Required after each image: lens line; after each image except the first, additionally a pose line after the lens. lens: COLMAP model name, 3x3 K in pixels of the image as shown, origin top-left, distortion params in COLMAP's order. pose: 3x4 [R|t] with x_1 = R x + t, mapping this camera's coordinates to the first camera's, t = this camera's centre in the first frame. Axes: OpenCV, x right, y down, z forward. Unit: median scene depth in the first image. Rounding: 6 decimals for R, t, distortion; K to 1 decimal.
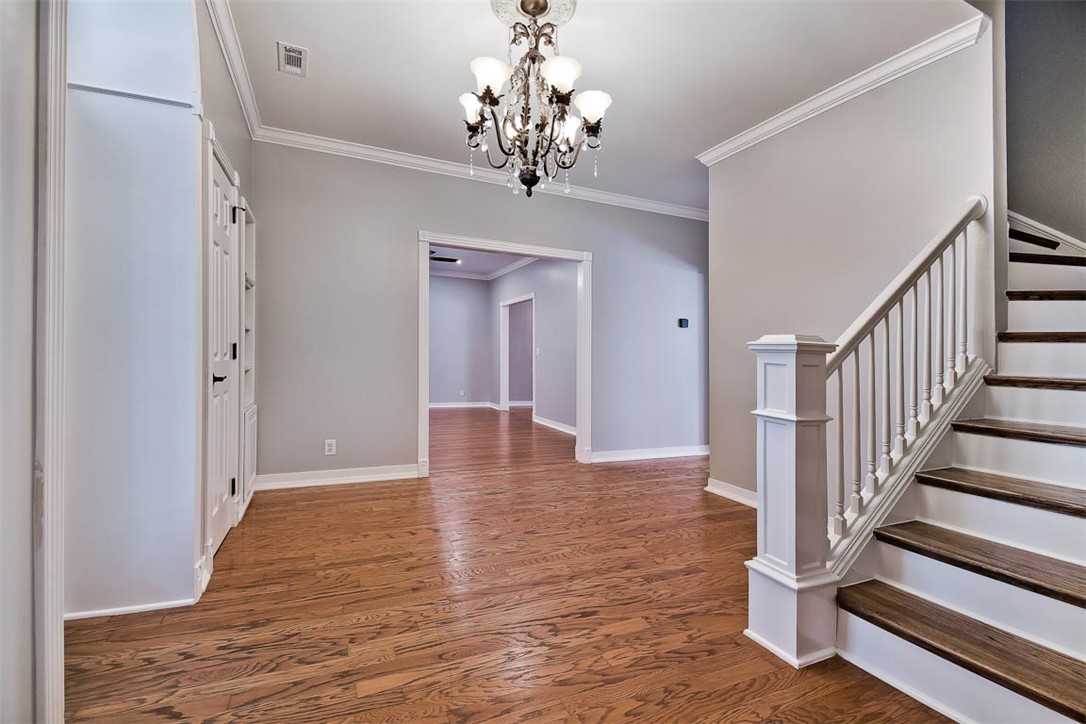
lens RADIAL K [[478.3, 0, 535.9], [0, 478.3, 360.7], [0, 0, 1]] dist [-0.021146, -0.001402]
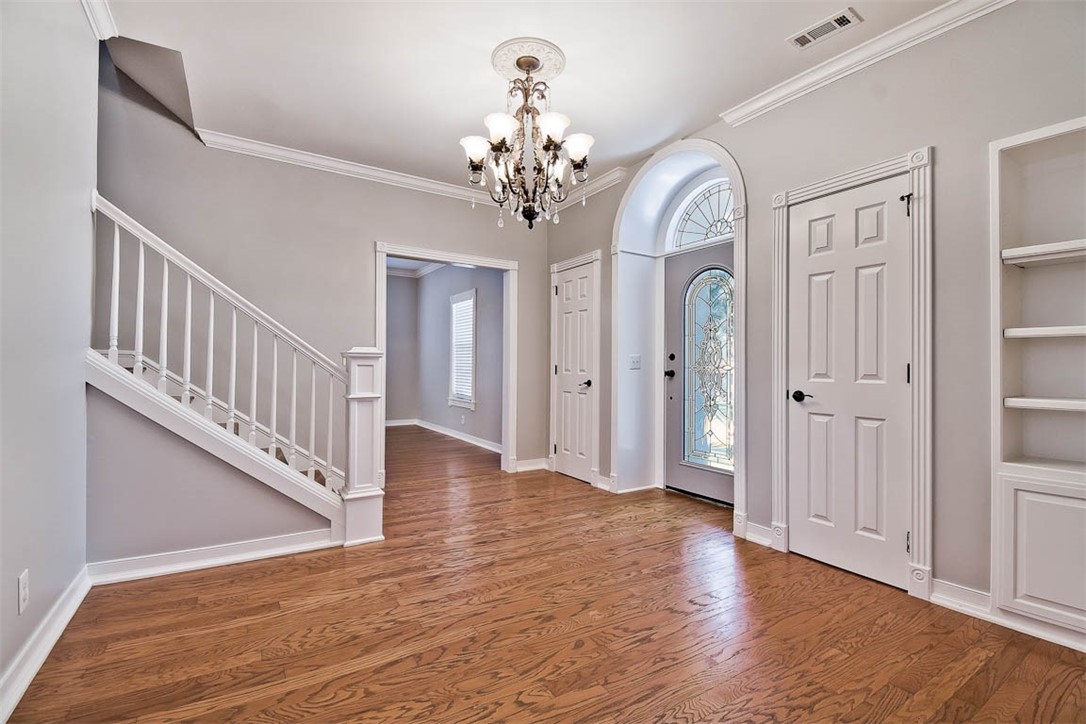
lens RADIAL K [[478.3, 0, 540.0], [0, 478.3, 359.6], [0, 0, 1]] dist [-0.021146, -0.001402]
pose [[-0.987835, -0.039880, -0.150305, 0.150400], [-0.037239, 0.999099, -0.020345, -0.011506], [0.150981, -0.014501, -0.988430, 2.139447]]
